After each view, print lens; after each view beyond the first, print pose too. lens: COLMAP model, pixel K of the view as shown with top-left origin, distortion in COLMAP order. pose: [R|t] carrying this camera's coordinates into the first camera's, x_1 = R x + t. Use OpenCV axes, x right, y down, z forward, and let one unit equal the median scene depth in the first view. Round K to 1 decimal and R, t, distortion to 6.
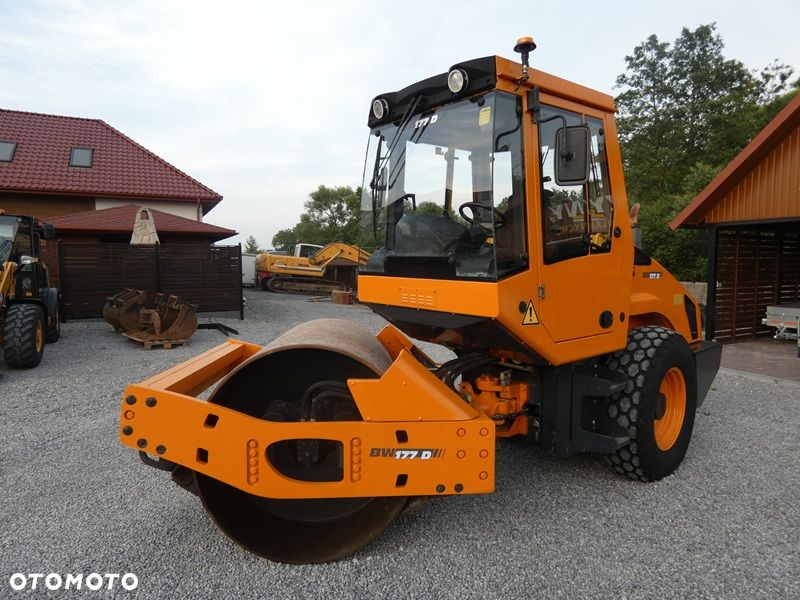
lens RADIAL K [[485.0, 0, 402.9], [0, 485.0, 299.6], [0, 0, 1]] dist [0.000776, -0.004740]
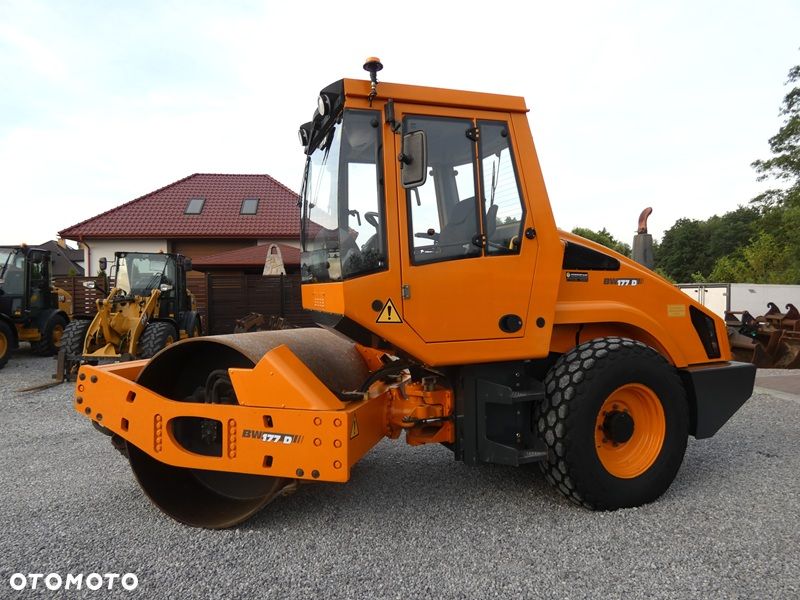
lens RADIAL K [[485.0, 0, 402.6], [0, 485.0, 300.4], [0, 0, 1]] dist [0.000776, -0.004740]
pose [[0.947967, -0.009562, -0.318225, 0.631913], [-0.010921, 0.997984, -0.062520, 0.069257], [0.318181, 0.062743, 0.945951, 0.023581]]
